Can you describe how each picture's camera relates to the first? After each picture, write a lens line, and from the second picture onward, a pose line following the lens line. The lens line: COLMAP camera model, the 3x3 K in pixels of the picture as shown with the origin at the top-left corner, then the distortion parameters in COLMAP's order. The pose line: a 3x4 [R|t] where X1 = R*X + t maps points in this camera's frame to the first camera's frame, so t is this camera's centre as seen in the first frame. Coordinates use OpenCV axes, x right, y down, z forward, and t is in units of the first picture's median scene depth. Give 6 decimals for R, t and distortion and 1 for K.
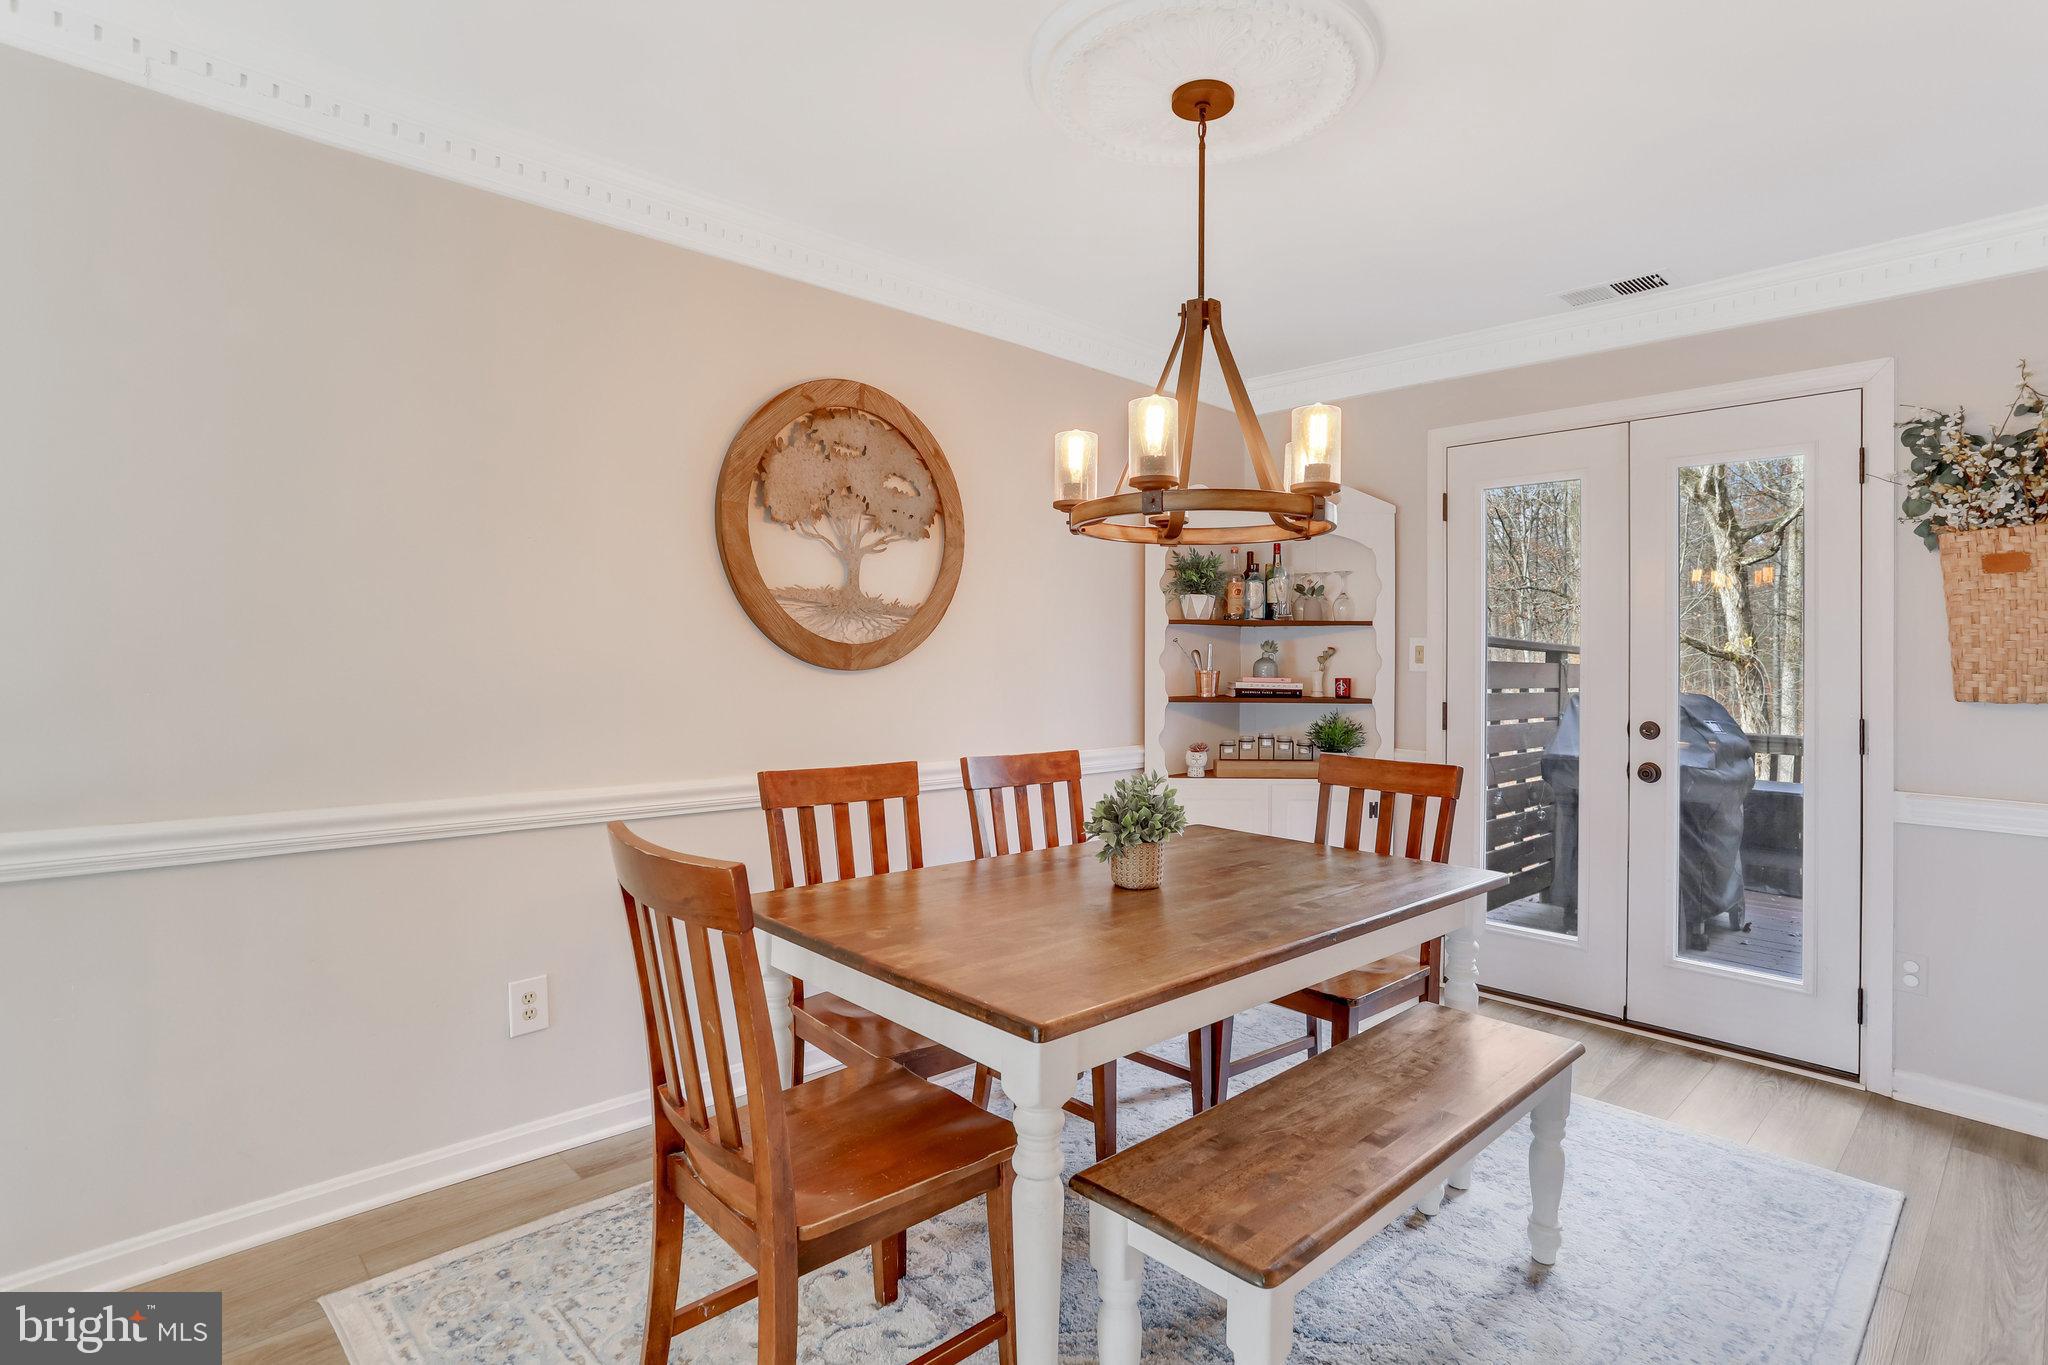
lens RADIAL K [[1016.5, 0, 1024.3], [0, 1016.5, 665.7], [0, 0, 1]] dist [-0.055899, 0.036361]
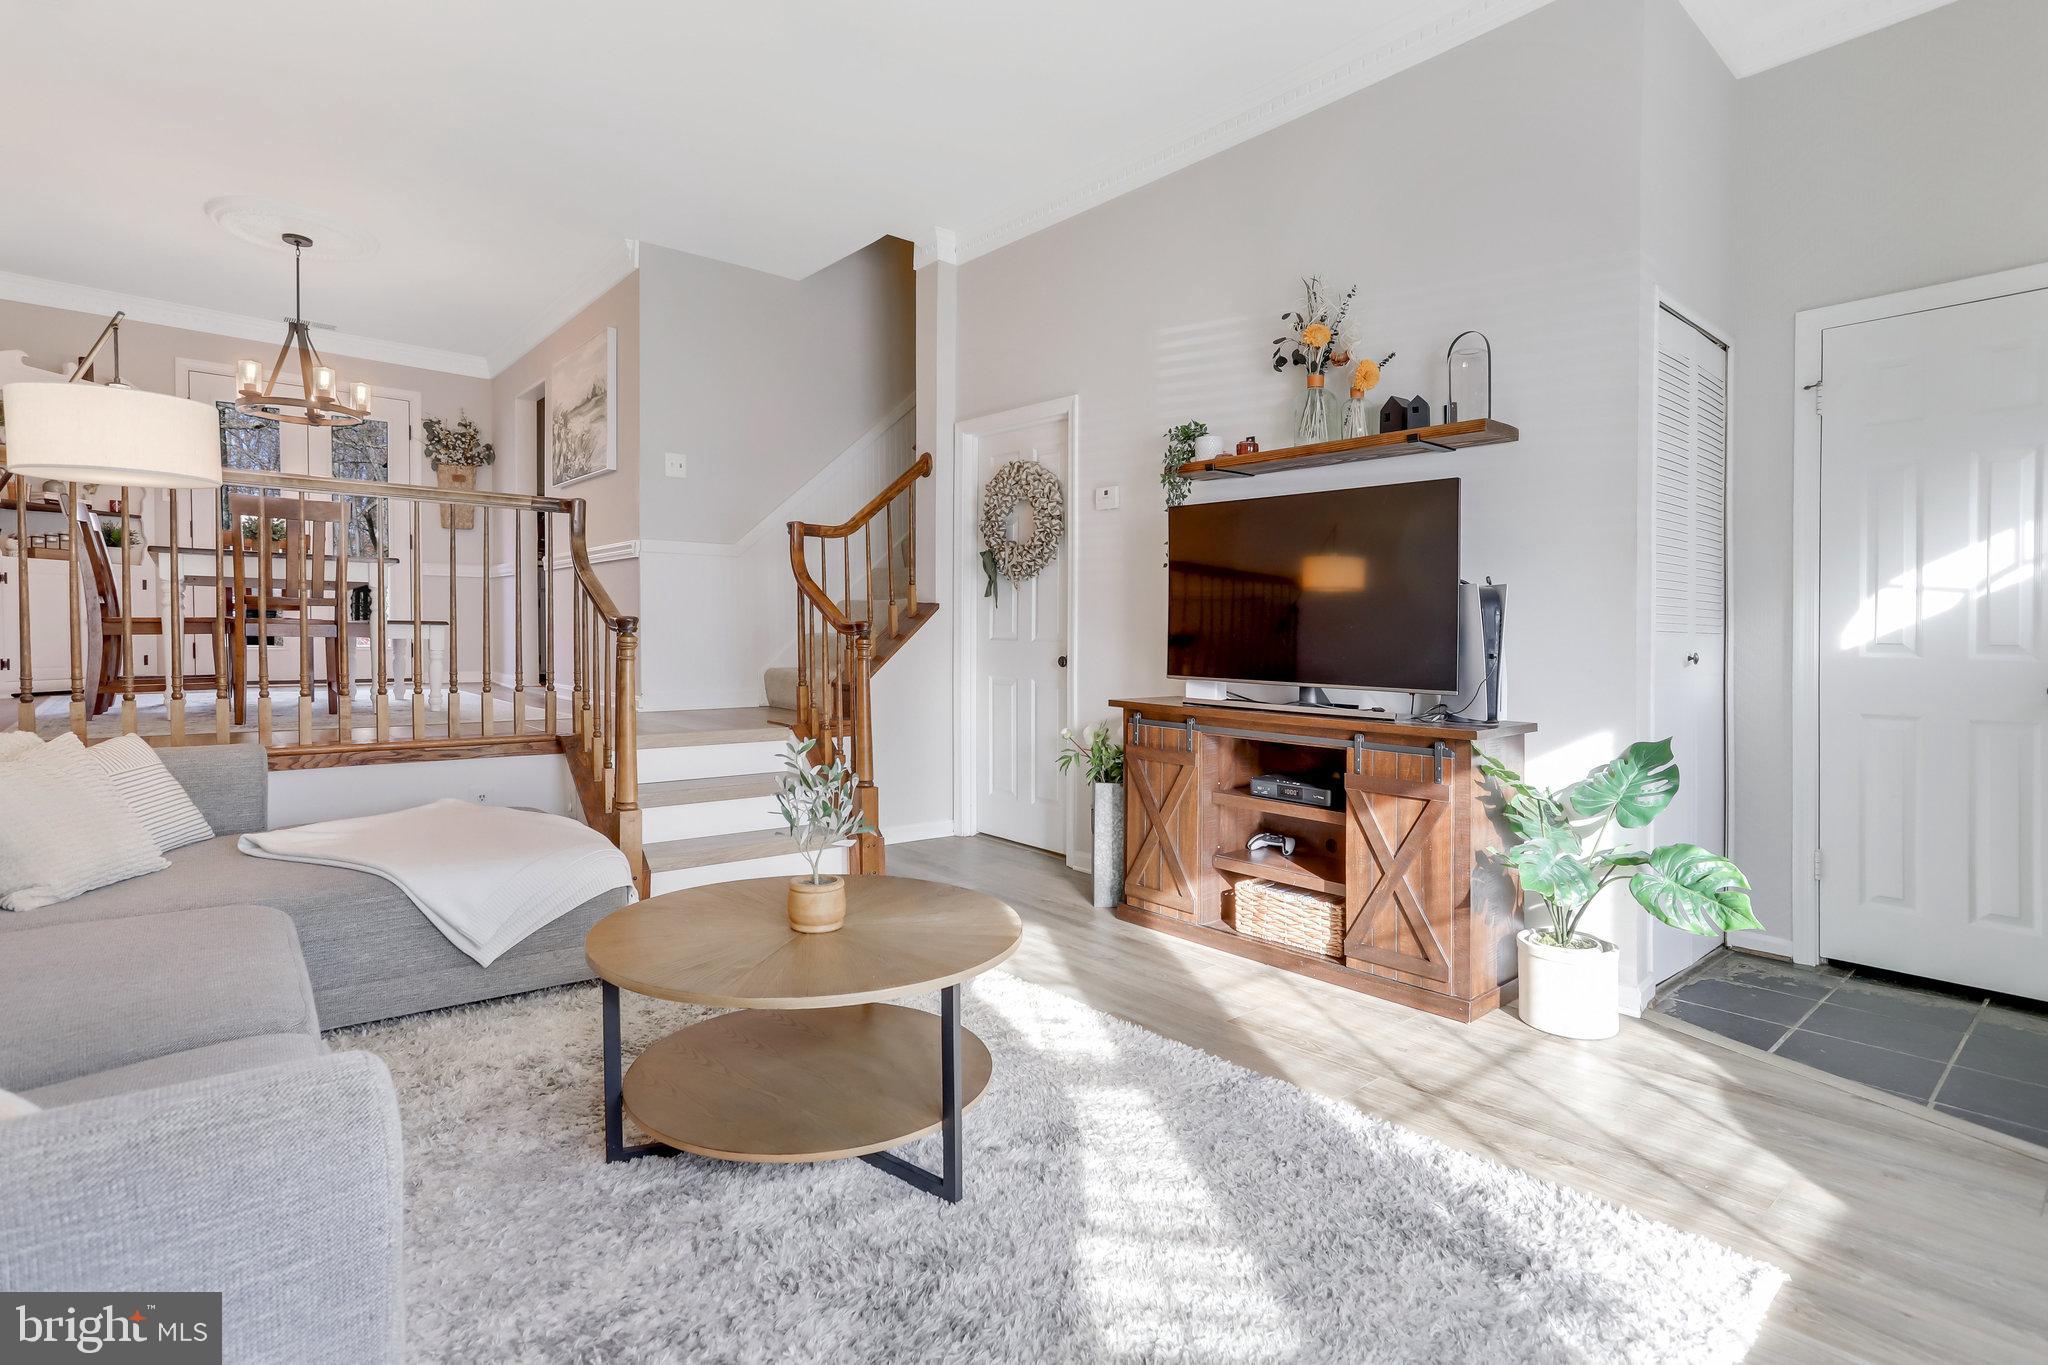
lens RADIAL K [[1021.5, 0, 1023.5], [0, 1021.5, 651.8], [0, 0, 1]] dist [-0.051812, 0.039454]
pose [[0.043603, -0.029219, 0.998622, -1.433951], [-0.006279, 0.999544, 0.029520, 0.232628], [-0.999029, -0.007557, 0.043399, -0.576284]]
